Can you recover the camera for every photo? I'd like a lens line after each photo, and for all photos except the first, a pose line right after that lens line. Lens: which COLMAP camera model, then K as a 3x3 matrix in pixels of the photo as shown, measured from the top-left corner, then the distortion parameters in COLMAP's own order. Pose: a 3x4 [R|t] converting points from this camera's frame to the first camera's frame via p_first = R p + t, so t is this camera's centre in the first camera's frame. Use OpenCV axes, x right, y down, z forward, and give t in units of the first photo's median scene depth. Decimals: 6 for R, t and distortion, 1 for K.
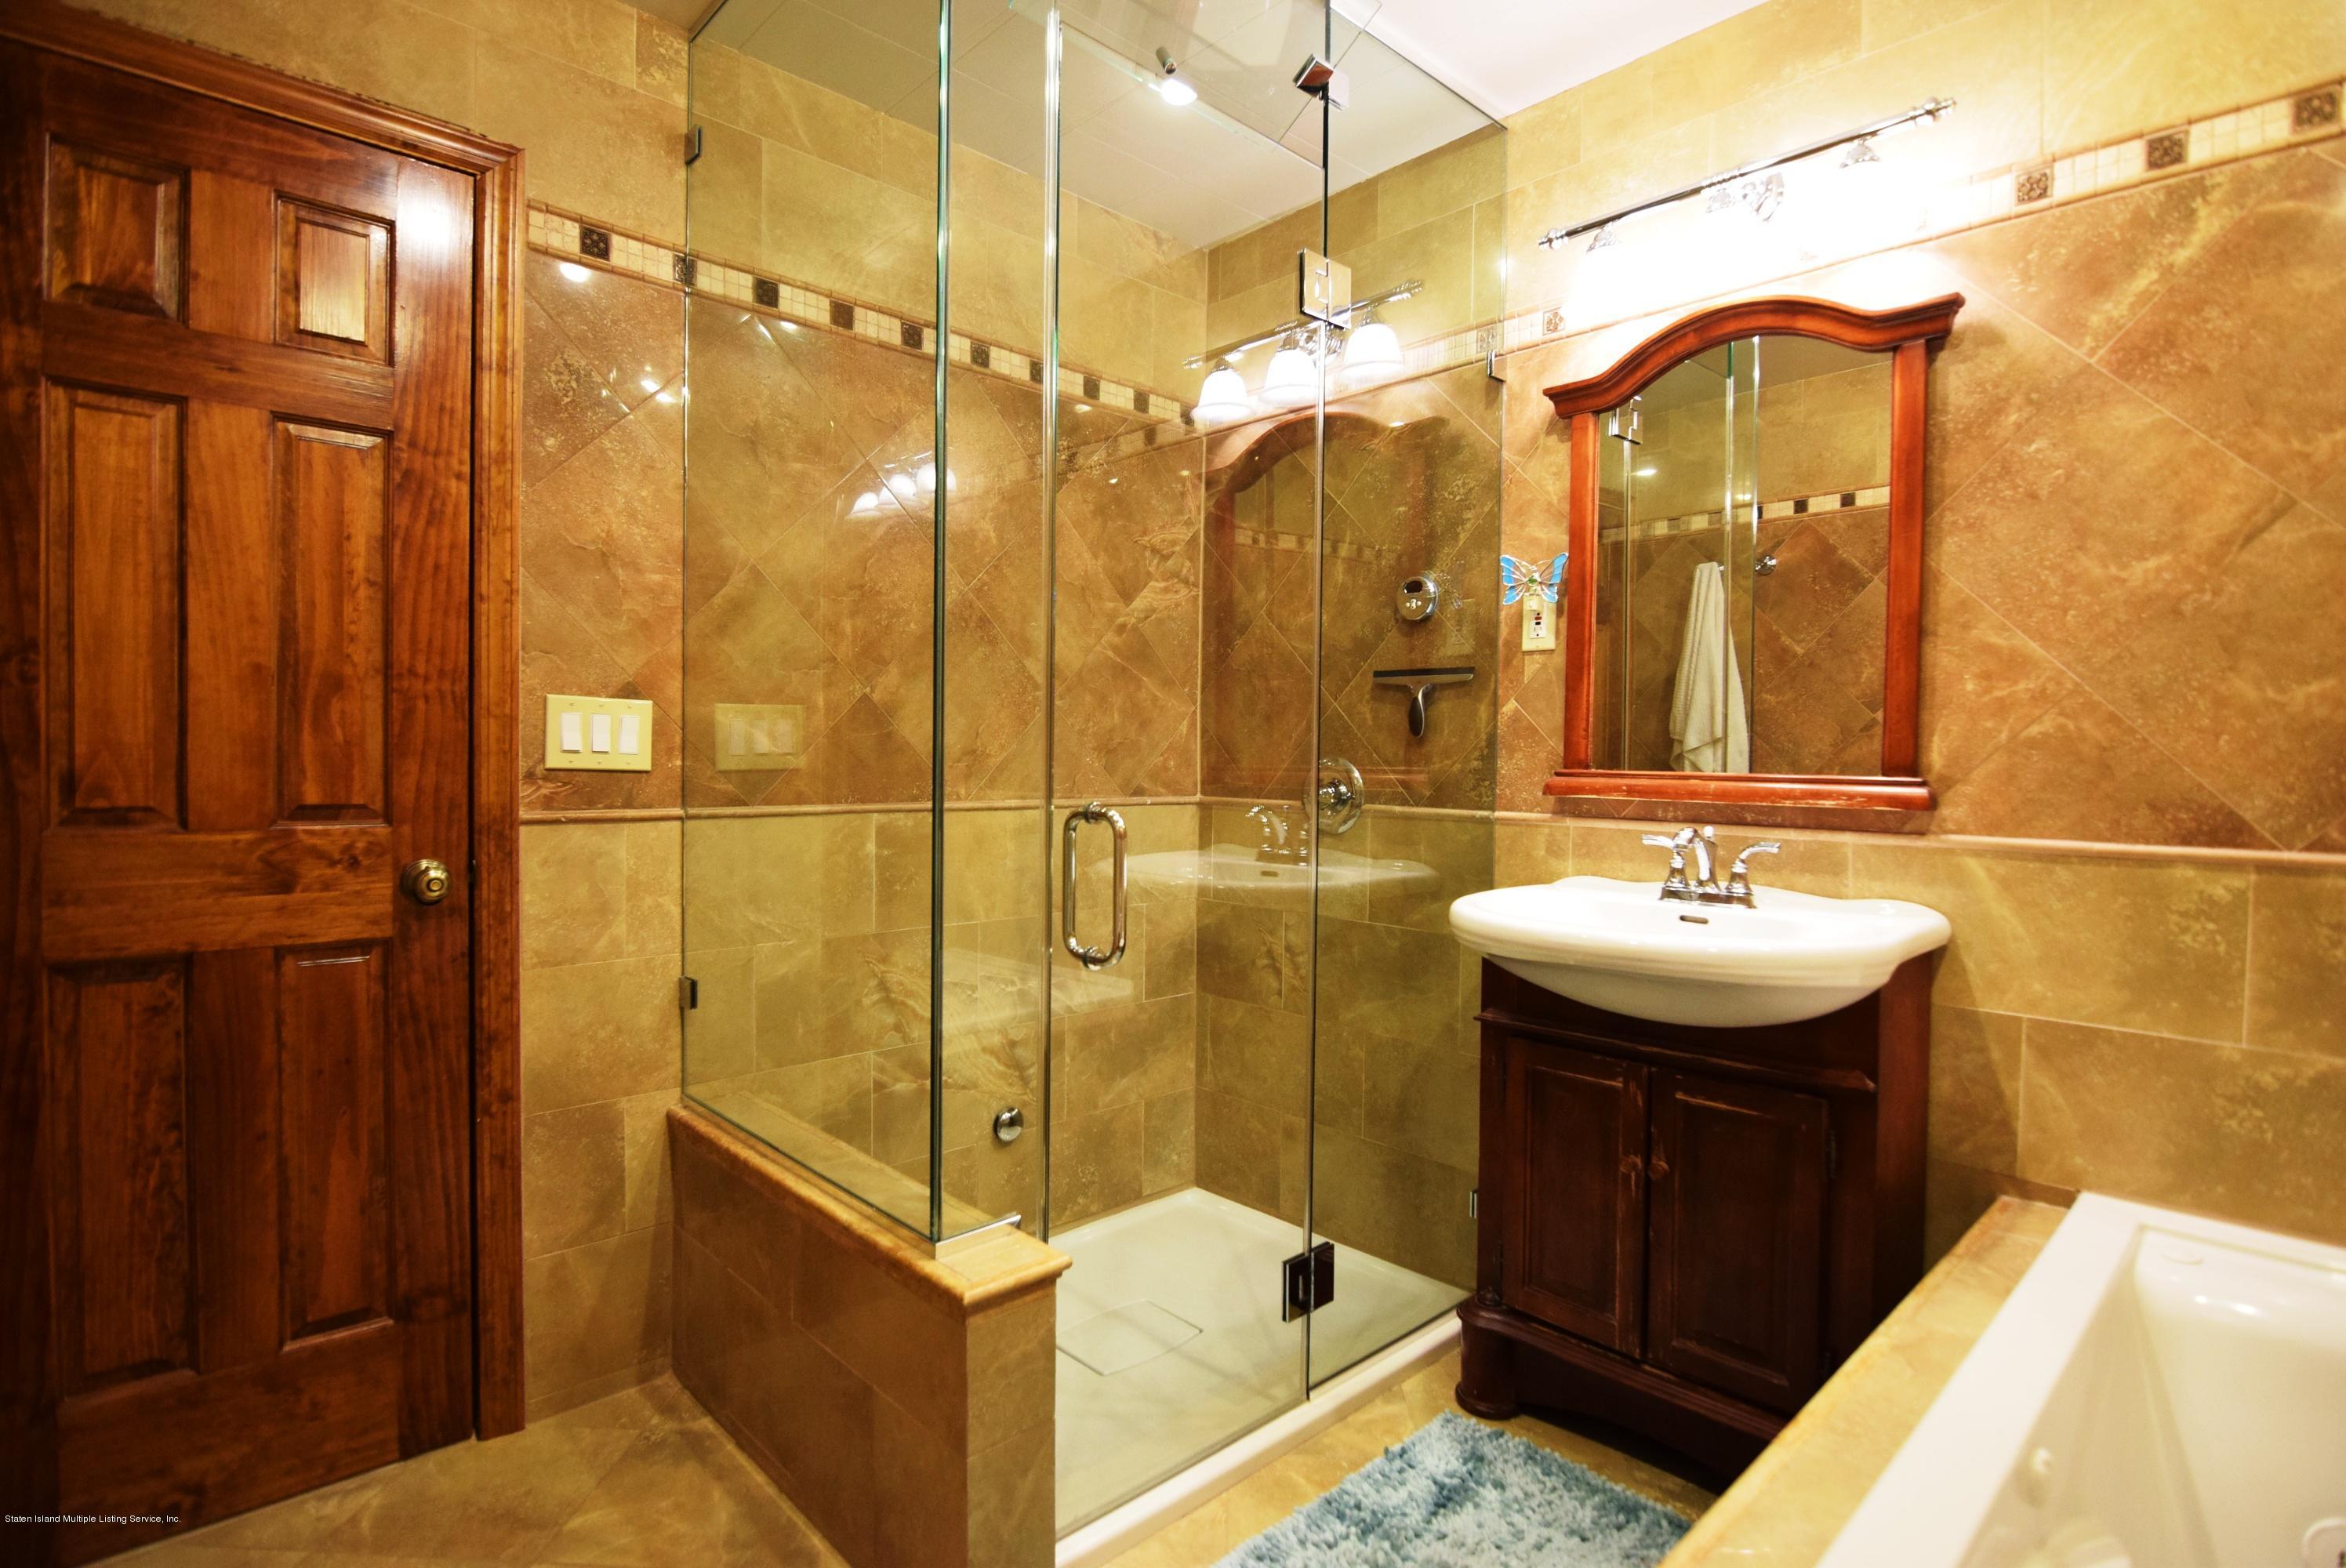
lens RADIAL K [[1163.9, 0, 1174.6], [0, 1163.9, 769.7], [0, 0, 1]] dist [-0.005791, -0.001092]
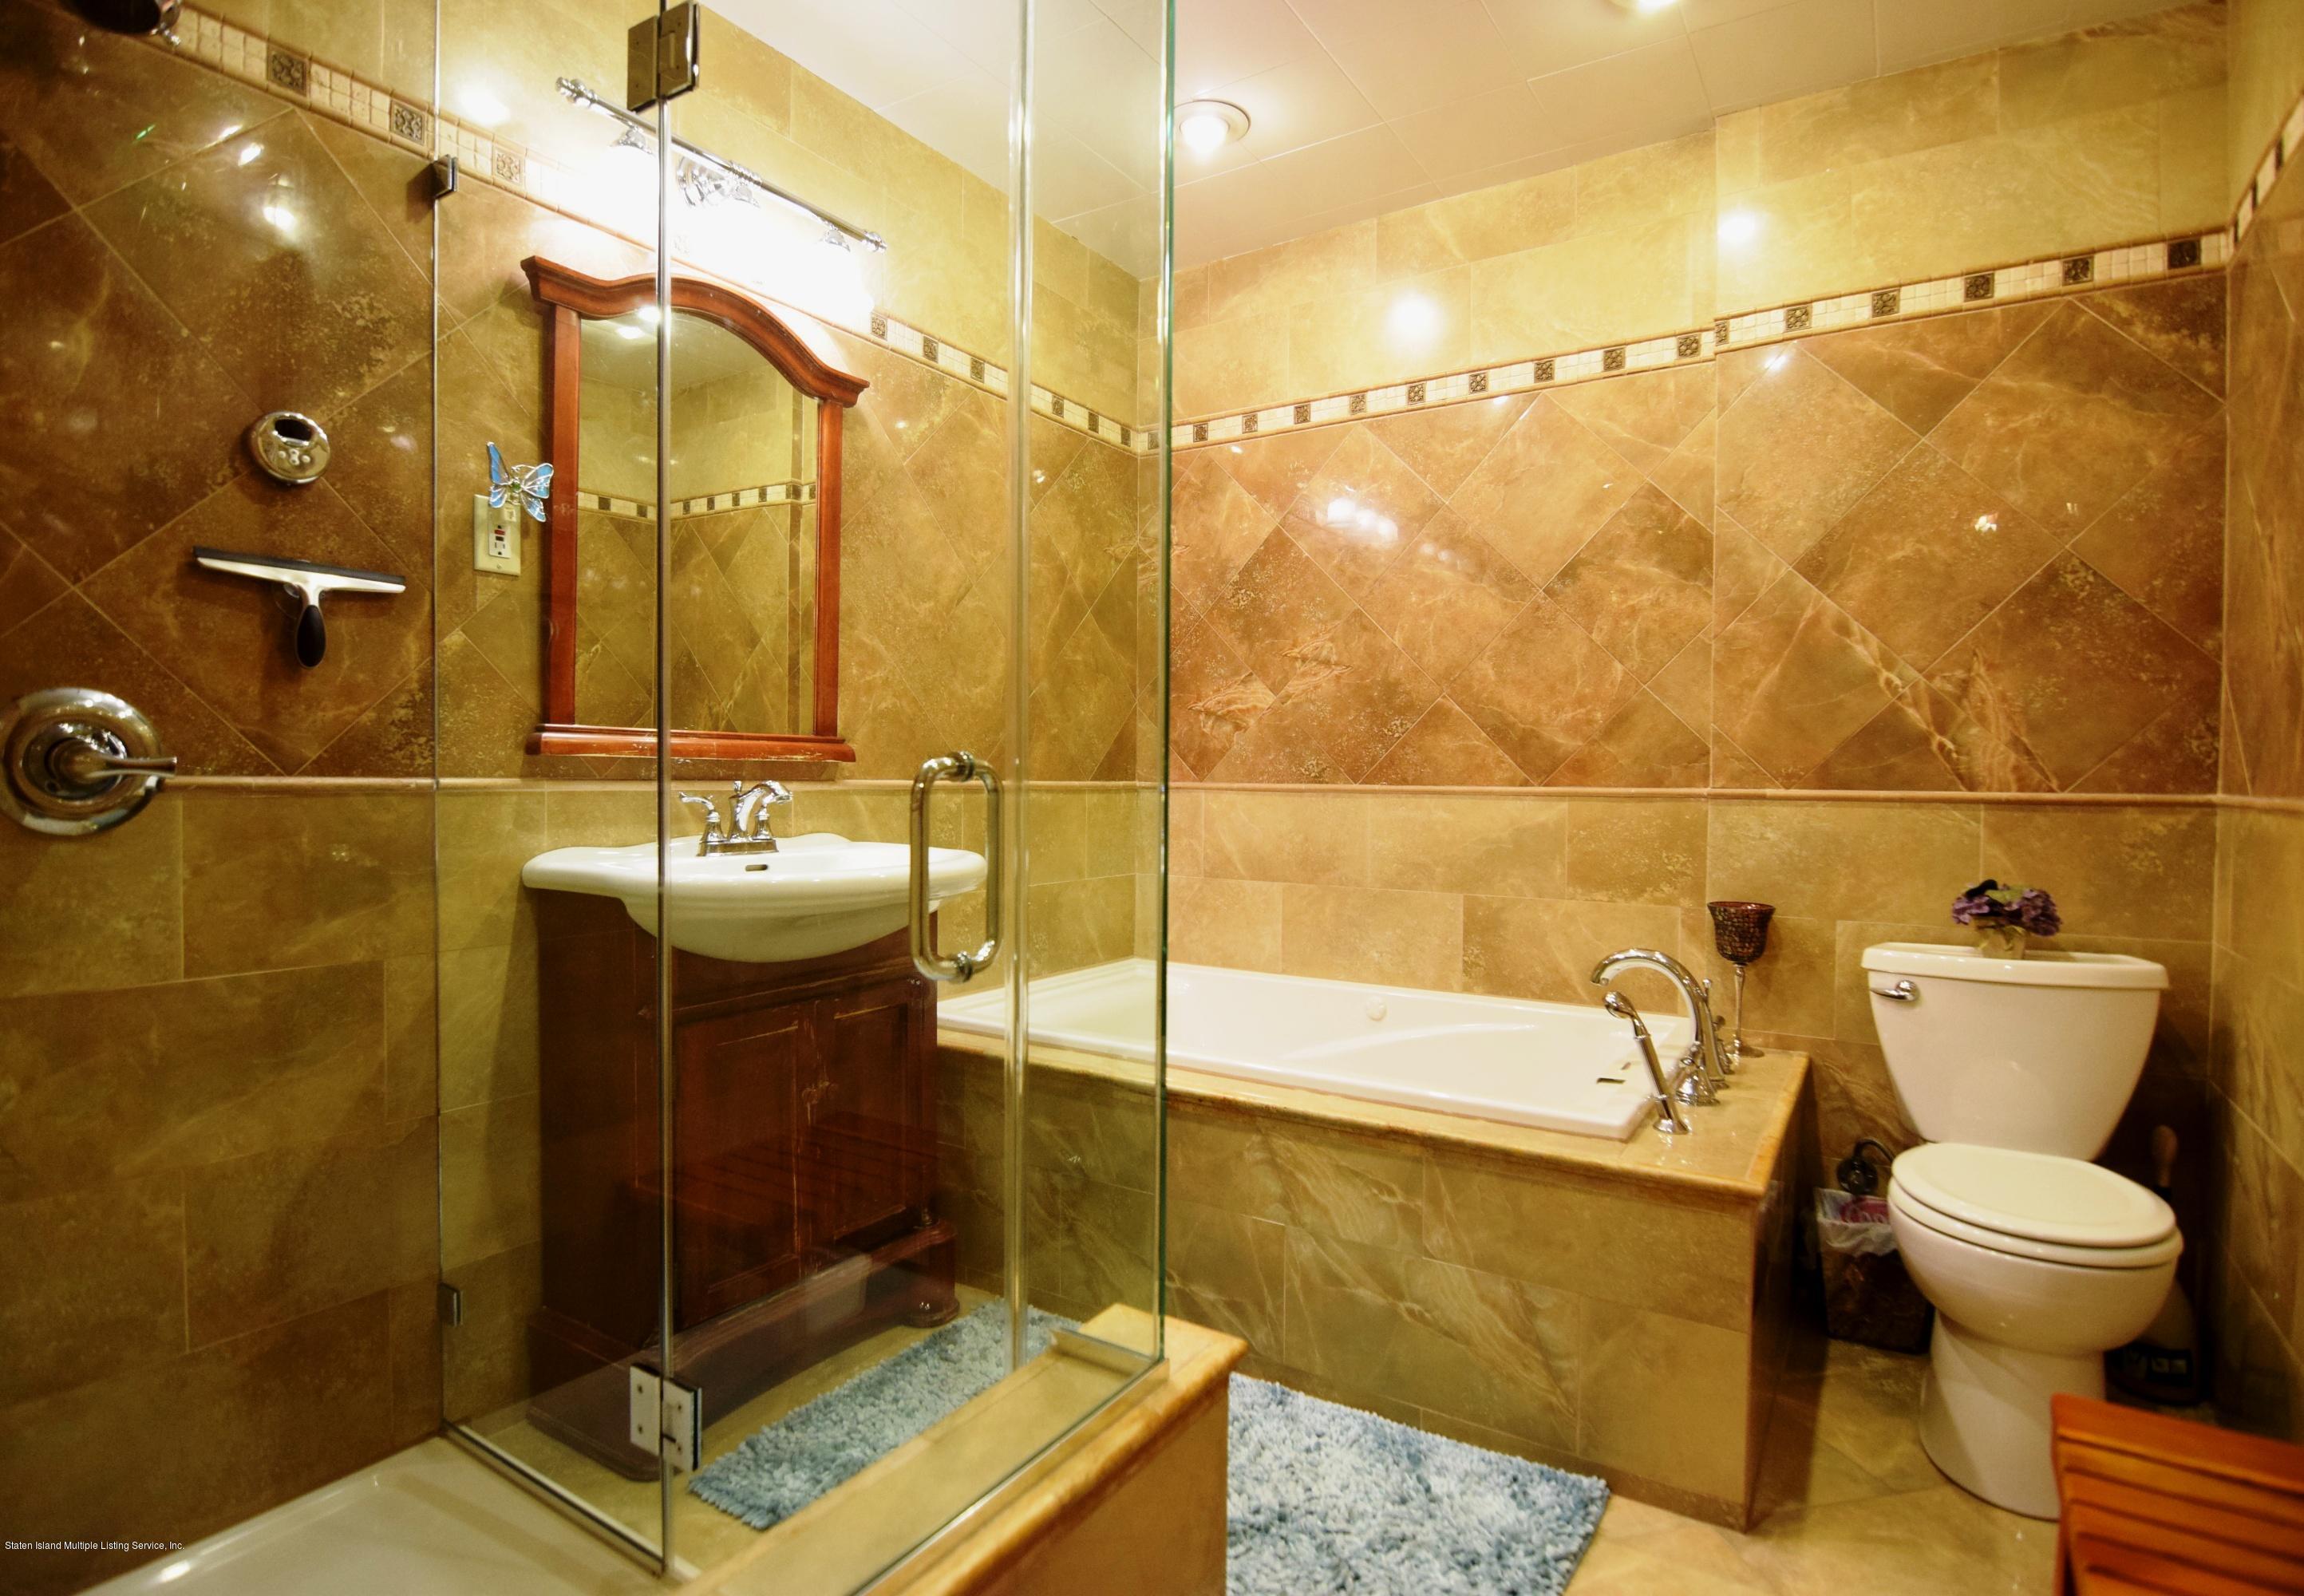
lens RADIAL K [[1153.7, 0, 1155.1], [0, 1153.7, 800.8], [0, 0, 1]] dist [-0.010798, -0.002582]
pose [[-0.223194, -0.030407, 0.974300, -0.564133], [0.006331, 0.999447, 0.032643, 0.030637], [-0.974753, 0.013454, -0.222878, 0.750703]]
